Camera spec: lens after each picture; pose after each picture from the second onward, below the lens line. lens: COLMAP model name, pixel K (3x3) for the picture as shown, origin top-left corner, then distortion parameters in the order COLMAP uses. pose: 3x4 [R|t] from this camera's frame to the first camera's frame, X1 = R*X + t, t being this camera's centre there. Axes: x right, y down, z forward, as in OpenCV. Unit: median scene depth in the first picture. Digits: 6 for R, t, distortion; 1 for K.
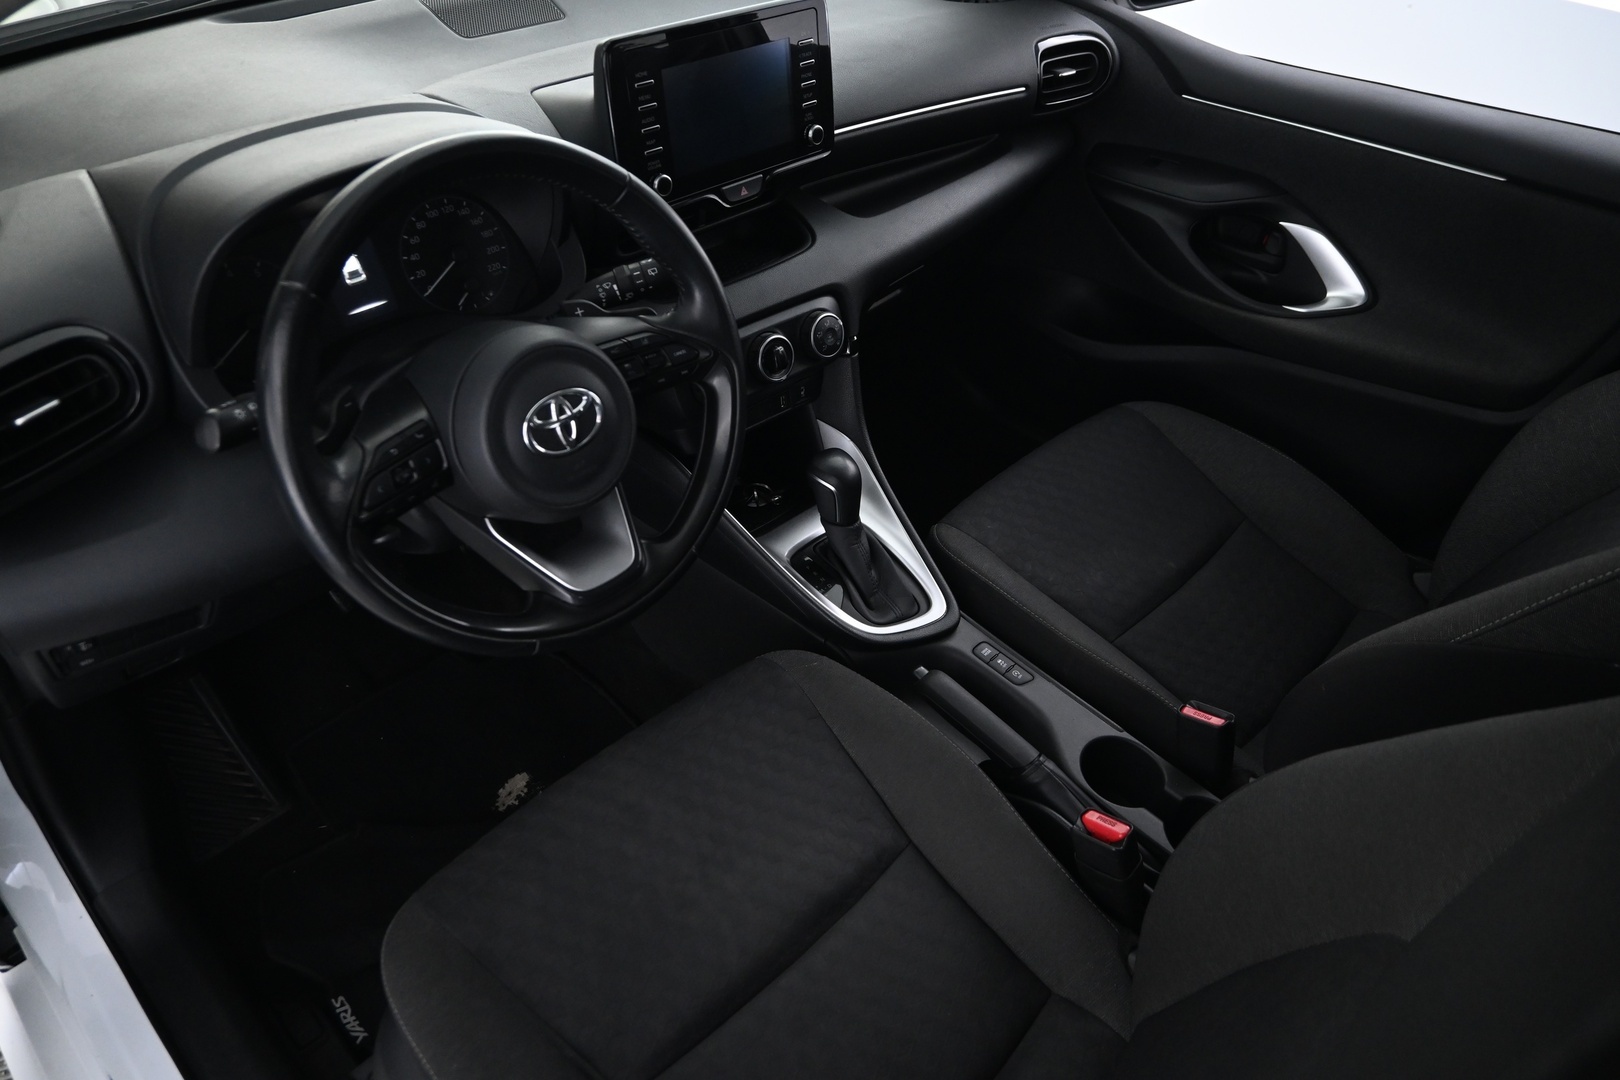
lens RADIAL K [[1128.0, 0, 804.9], [0, 1128.0, 541.7], [0, 0, 1]] dist [0.024684, -0.008333]
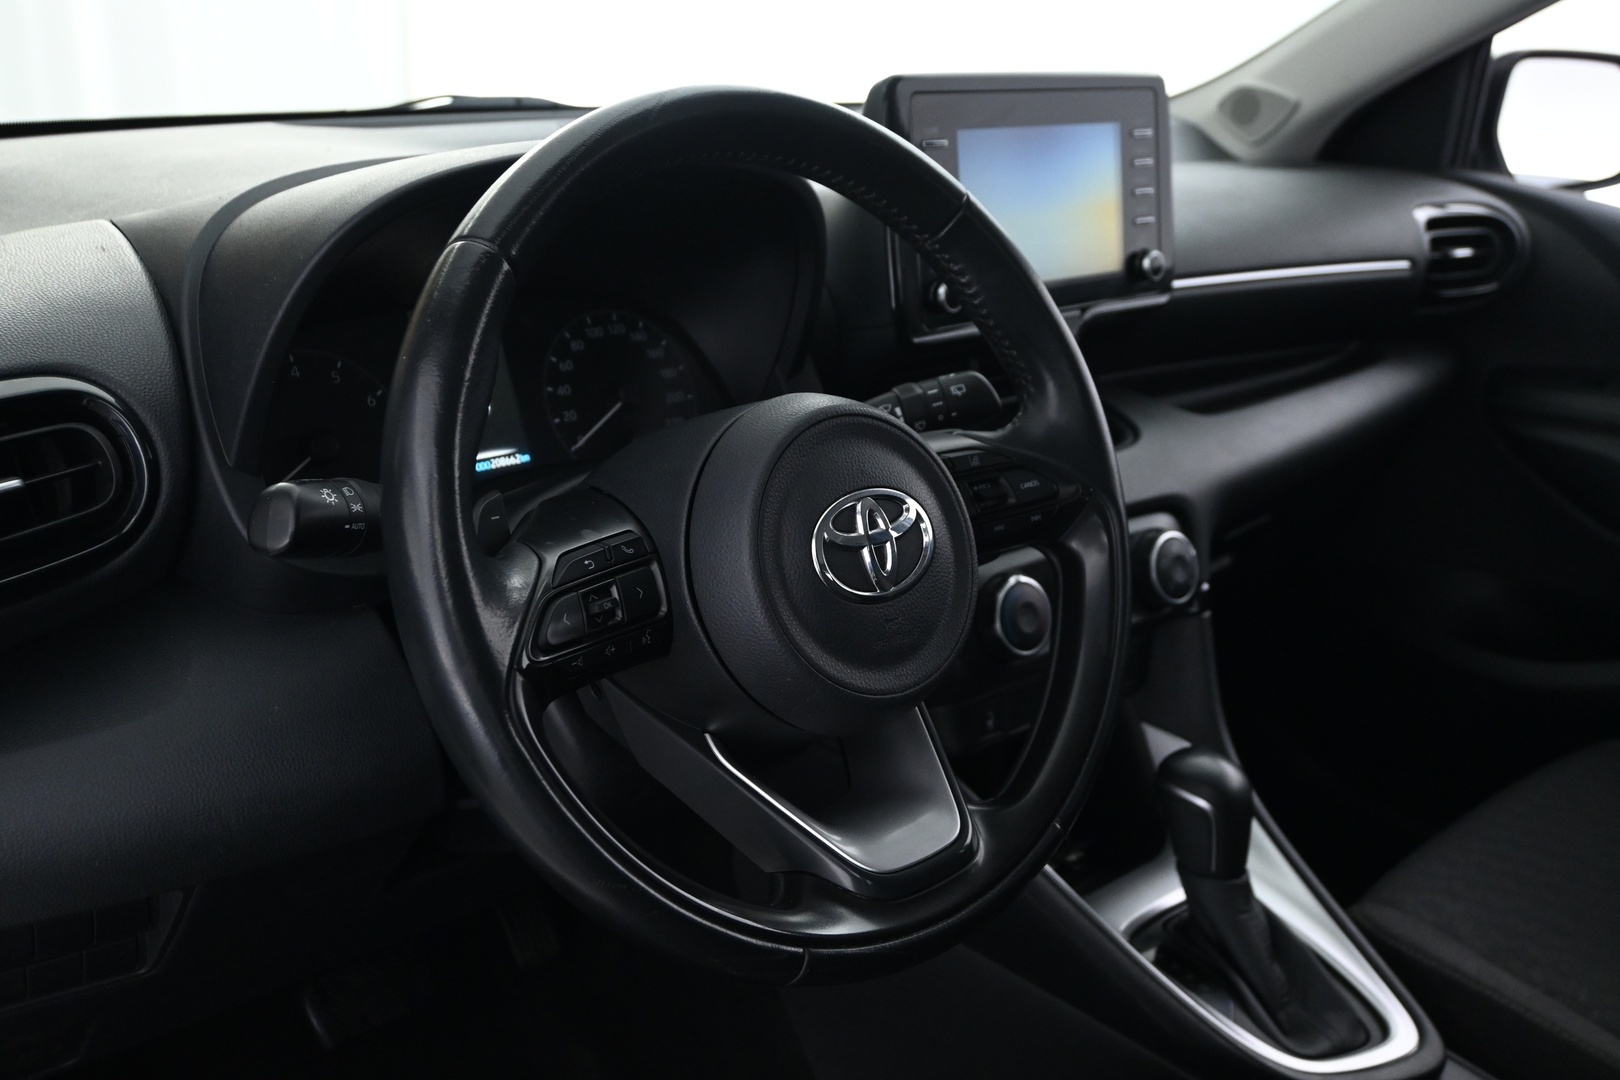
lens RADIAL K [[1591.3, 0, 812.9], [0, 1591.3, 539.0], [0, 0, 1]] dist [0.006411, 0.000000]
pose [[0.999346, 0.005222, -0.035782, -0.182521], [-0.017929, 0.930874, -0.364900, 0.154926], [0.031404, 0.365303, 0.930359, 0.220040]]
